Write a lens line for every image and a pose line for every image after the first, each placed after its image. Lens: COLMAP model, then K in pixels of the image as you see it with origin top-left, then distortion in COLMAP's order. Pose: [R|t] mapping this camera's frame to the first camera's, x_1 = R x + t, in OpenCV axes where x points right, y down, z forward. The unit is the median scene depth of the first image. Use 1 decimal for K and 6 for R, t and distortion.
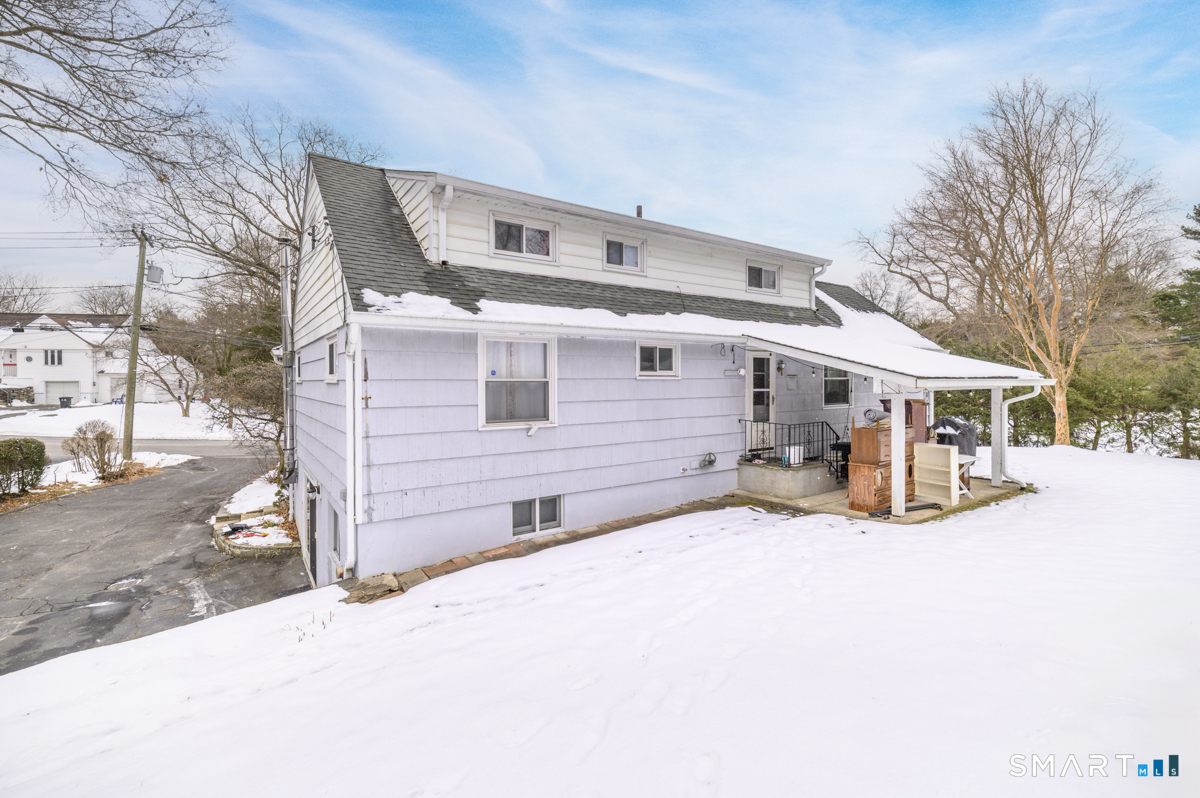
lens RADIAL K [[524.7, 0, 599.7], [0, 524.7, 387.8], [0, 0, 1]] dist [-0.003059, -0.000171]
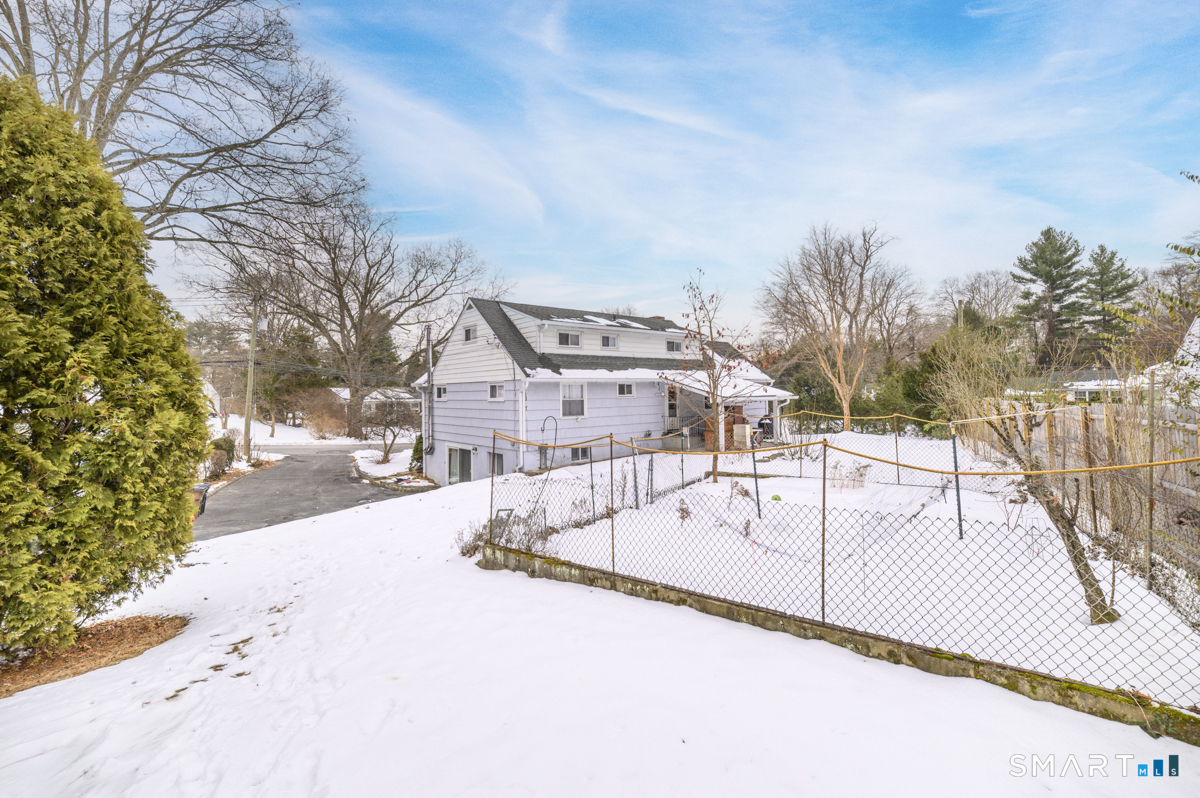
lens RADIAL K [[524.7, 0, 600.3], [0, 524.7, 400.1], [0, 0, 1]] dist [-0.003059, -0.000171]
pose [[0.995060, -0.011773, 0.098570, -0.231783], [0.012014, 0.999926, -0.001857, -0.004362], [-0.098541, 0.003032, 0.995128, -1.303186]]
